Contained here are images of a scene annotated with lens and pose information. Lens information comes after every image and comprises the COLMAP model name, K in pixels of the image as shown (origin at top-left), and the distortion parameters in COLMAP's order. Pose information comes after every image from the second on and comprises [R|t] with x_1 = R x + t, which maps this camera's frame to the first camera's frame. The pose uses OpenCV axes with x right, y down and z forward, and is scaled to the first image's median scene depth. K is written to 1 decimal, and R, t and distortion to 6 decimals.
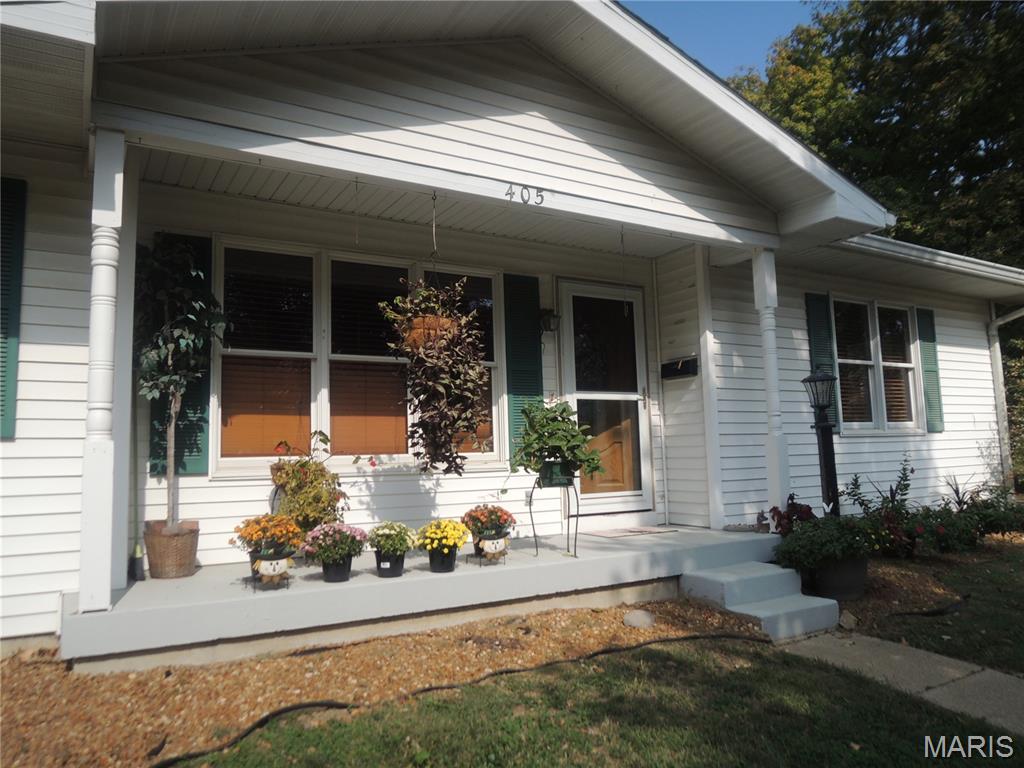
lens RADIAL K [[715.0, 0, 512.0], [0, 715.0, 384.0], [0, 0, 1]] dist [0.003198, 0.001267]
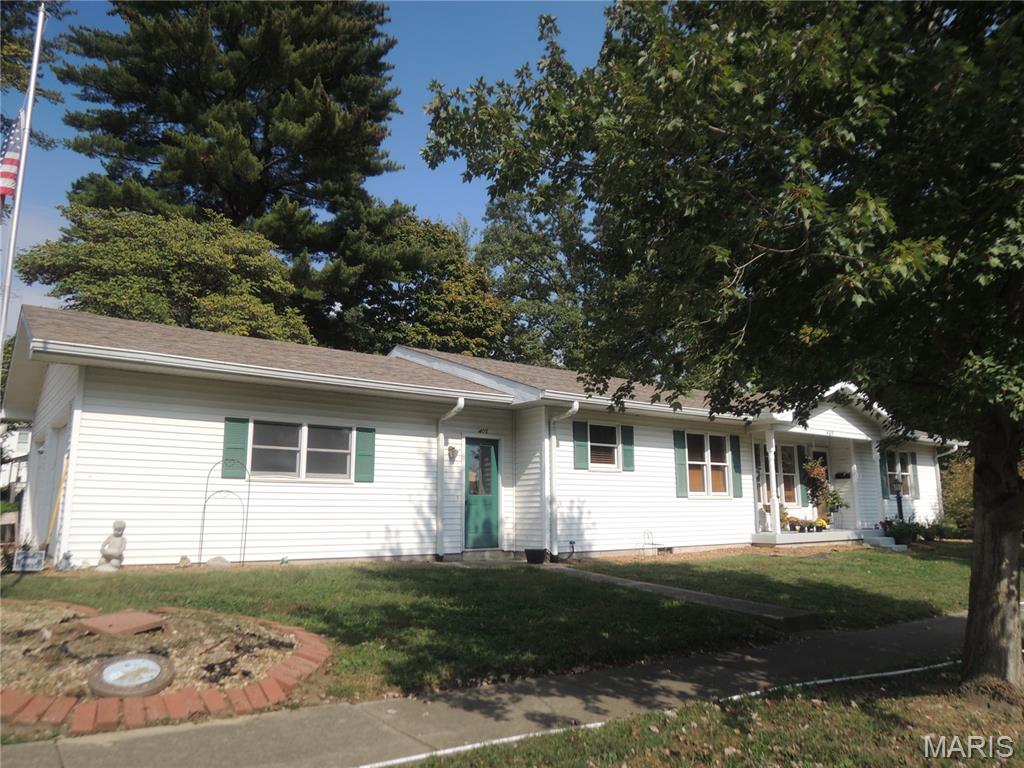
lens RADIAL K [[715.0, 0, 512.0], [0, 715.0, 384.0], [0, 0, 1]] dist [0.003198, 0.001267]
pose [[0.995816, 0.040715, 0.081807, -1.197966], [-0.033395, 0.995477, -0.088938, -0.074795], [-0.085058, 0.085834, 0.992672, -1.623420]]
